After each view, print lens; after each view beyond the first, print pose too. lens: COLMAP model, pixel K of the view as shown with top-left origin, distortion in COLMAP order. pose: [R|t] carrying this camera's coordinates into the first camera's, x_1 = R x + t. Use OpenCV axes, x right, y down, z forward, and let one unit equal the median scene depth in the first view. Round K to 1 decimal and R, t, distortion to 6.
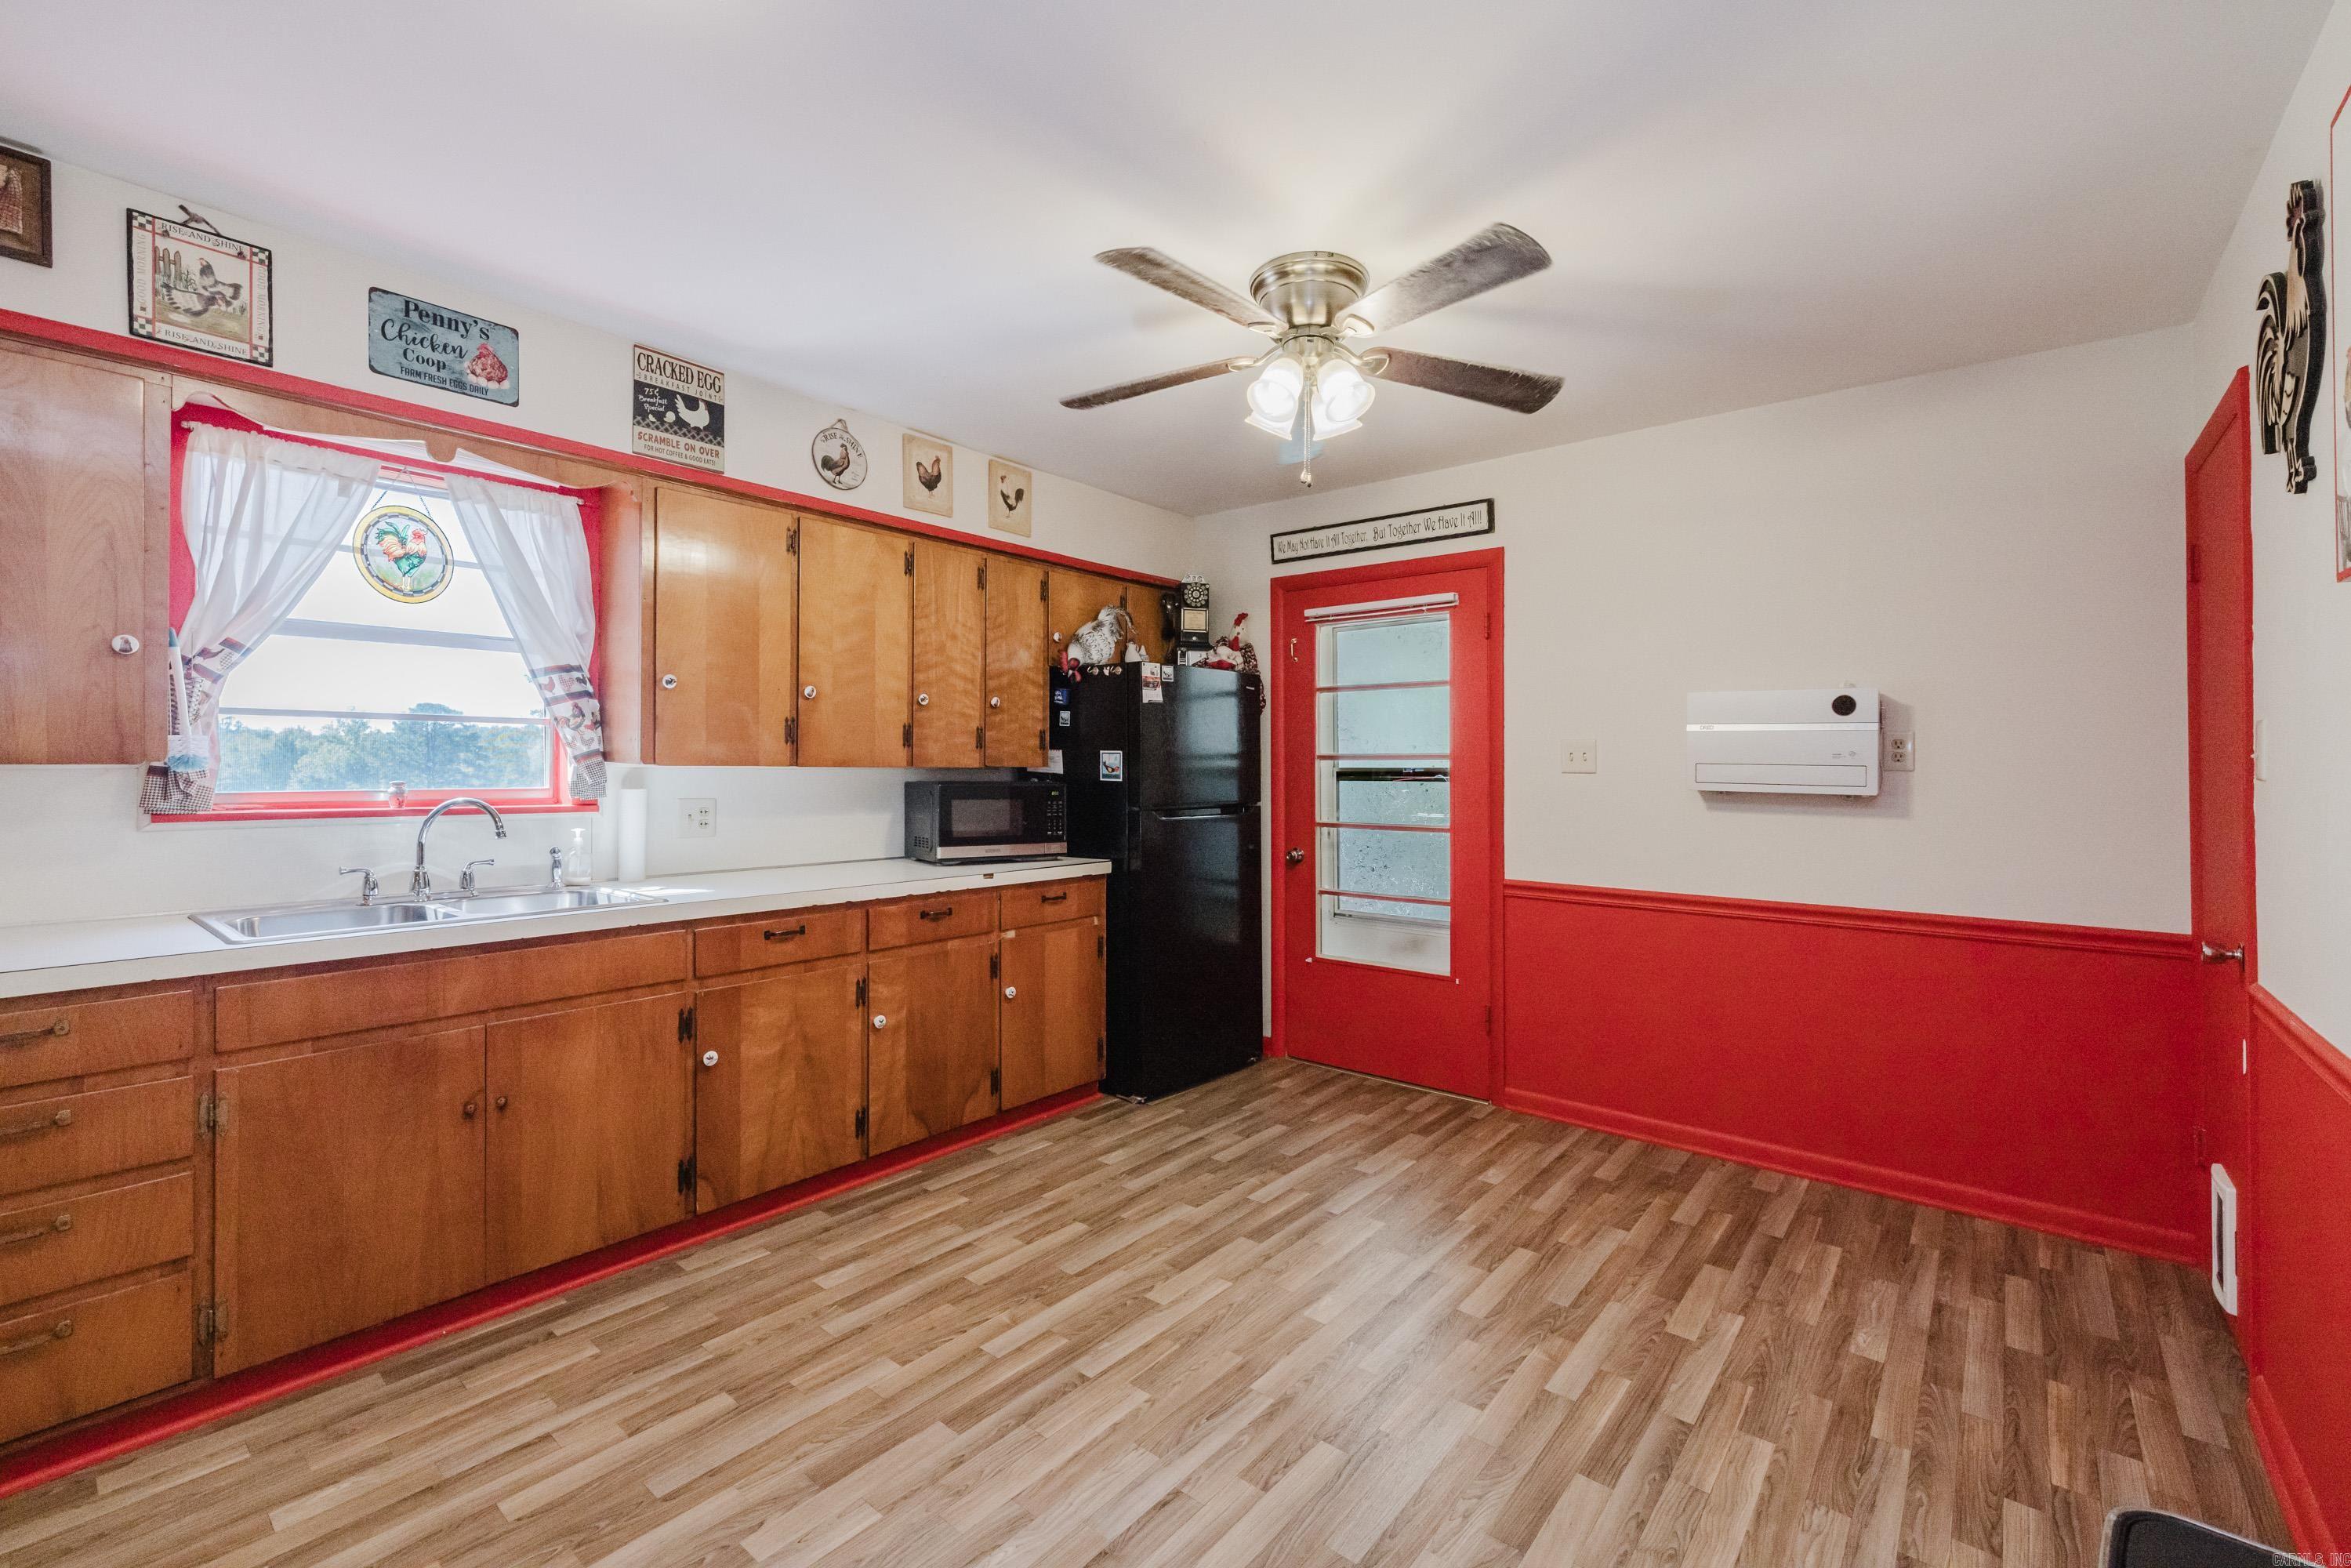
lens RADIAL K [[1023.4, 0, 1186.7], [0, 1023.4, 794.6], [0, 0, 1]] dist [-0.000574, 0.000378]
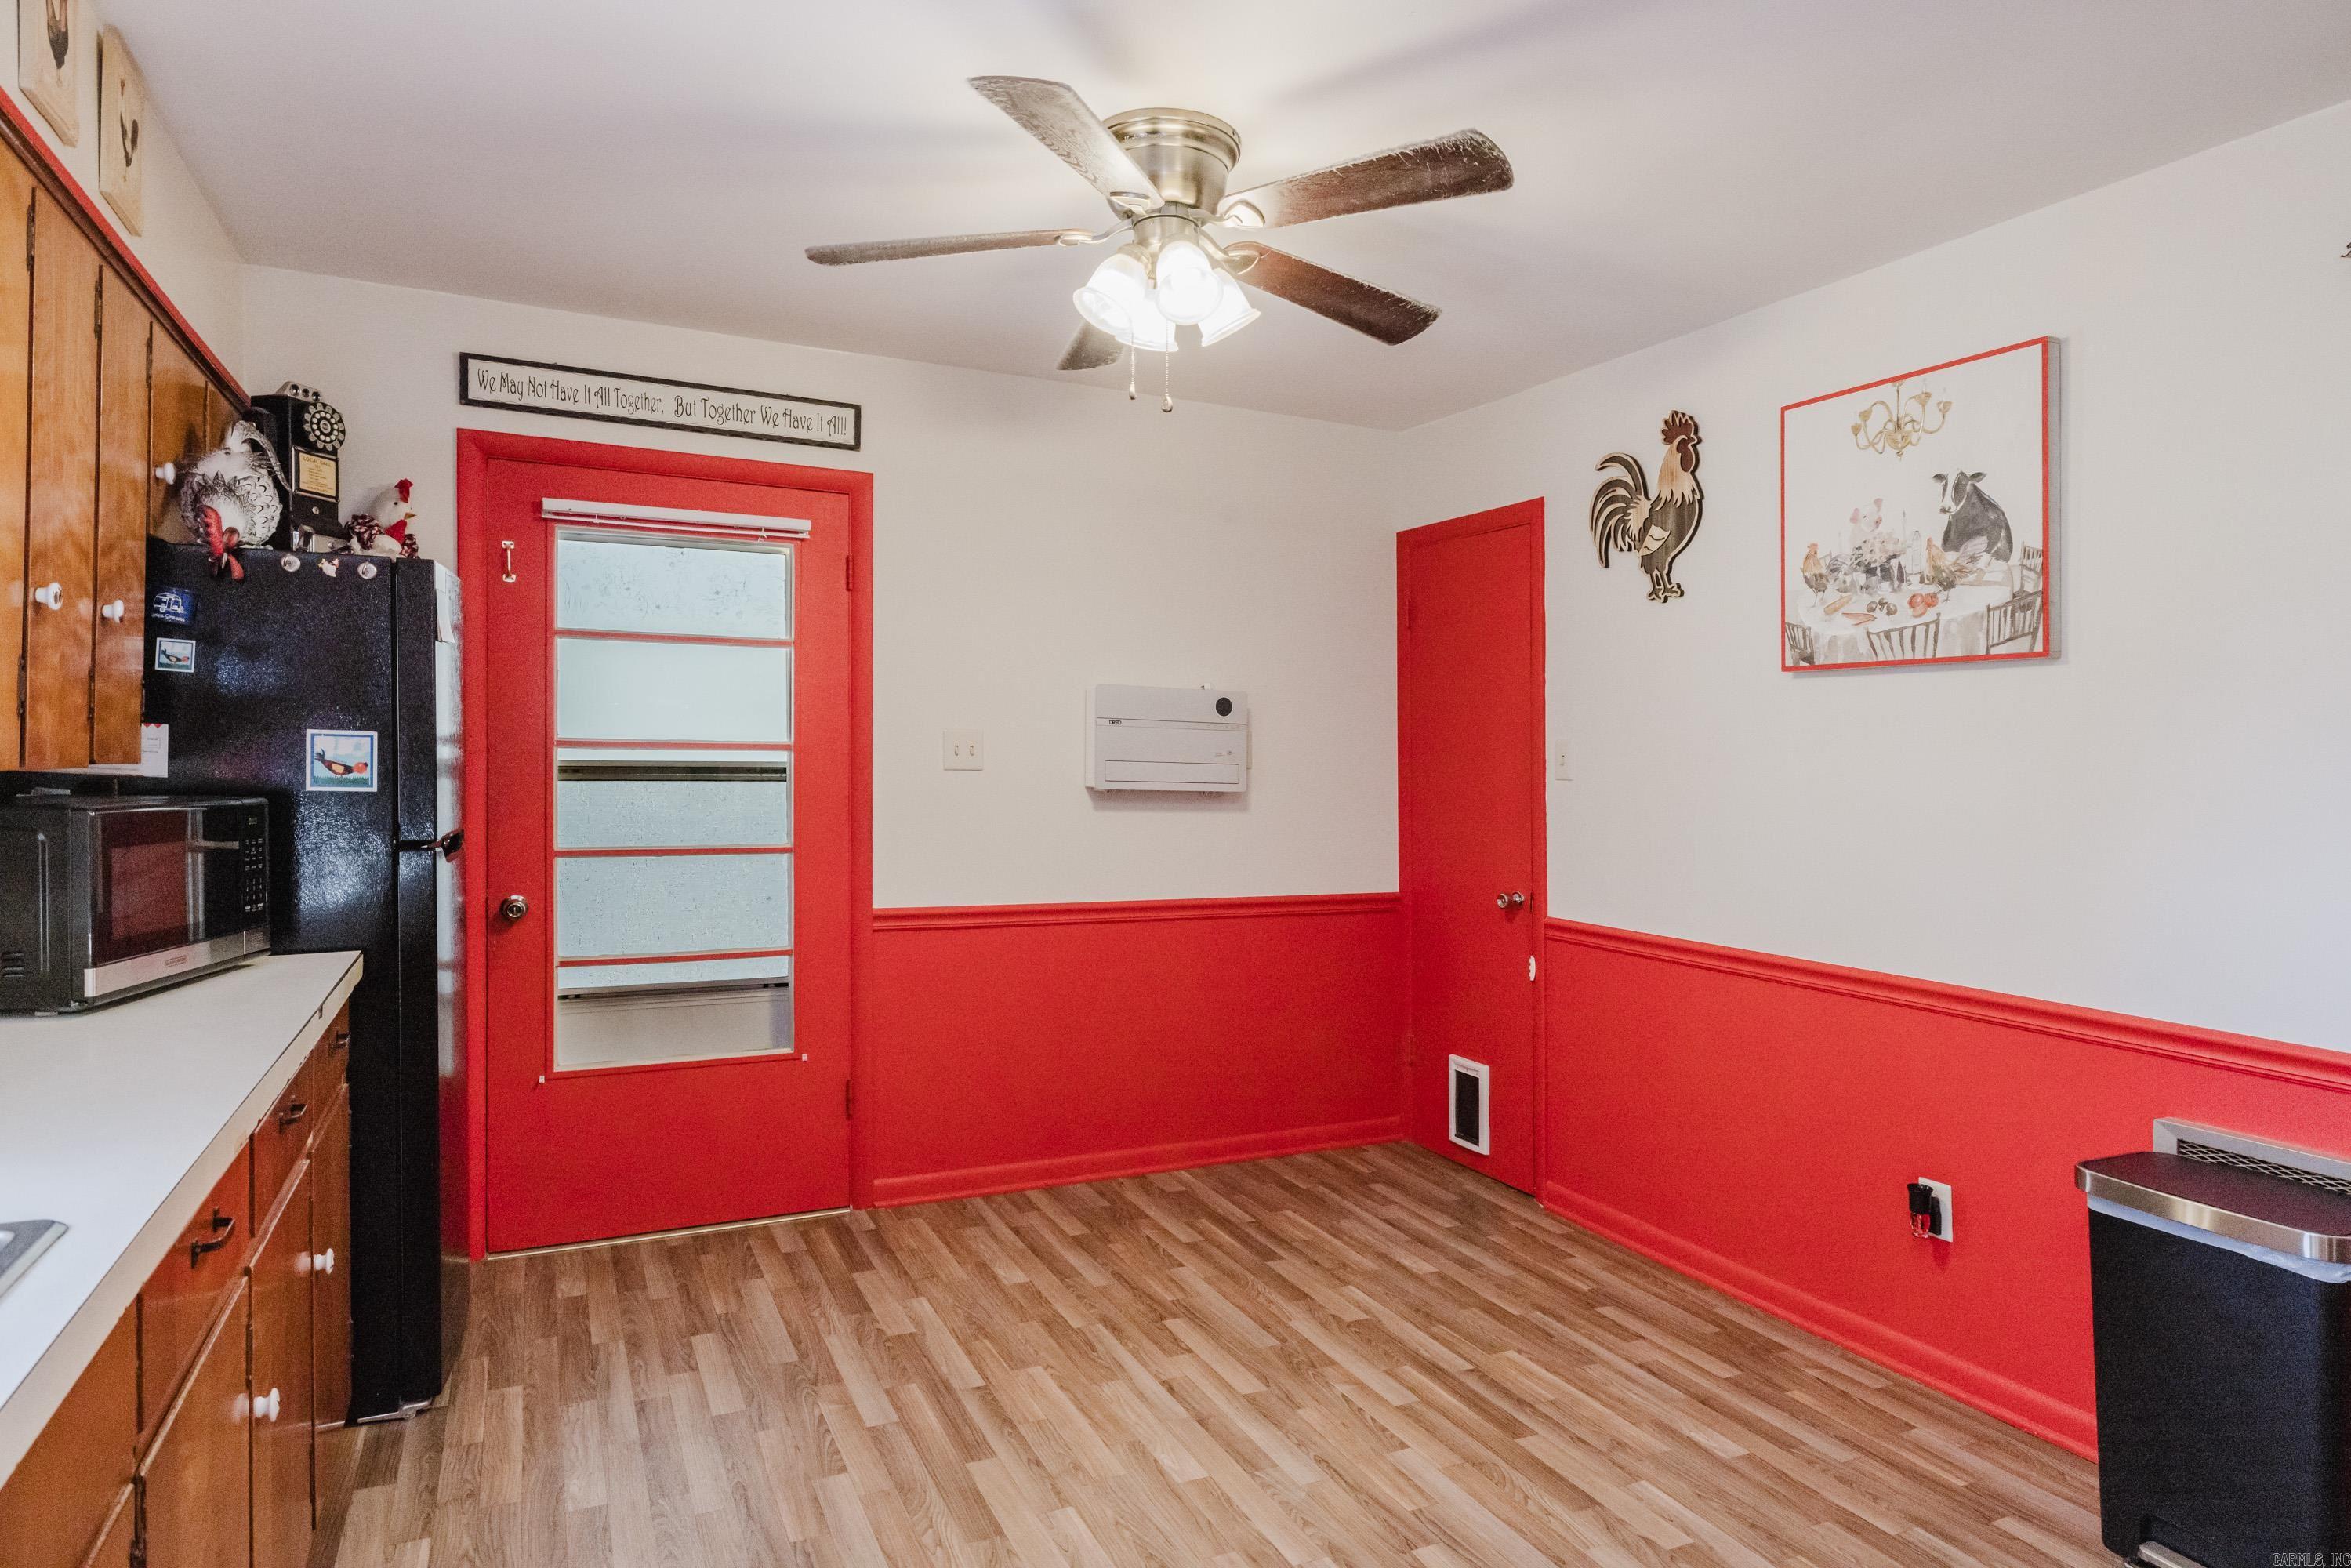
lens RADIAL K [[1383.2, 0, 1175.5], [0, 1383.2, 784.0], [0, 0, 1]] dist [-0.000892, 0.000364]
pose [[0.399899, -0.017958, 0.916383, -0.563628], [0.012178, 0.999824, 0.014278, -0.023401], [-0.916478, 0.005450, 0.400047, 0.393988]]
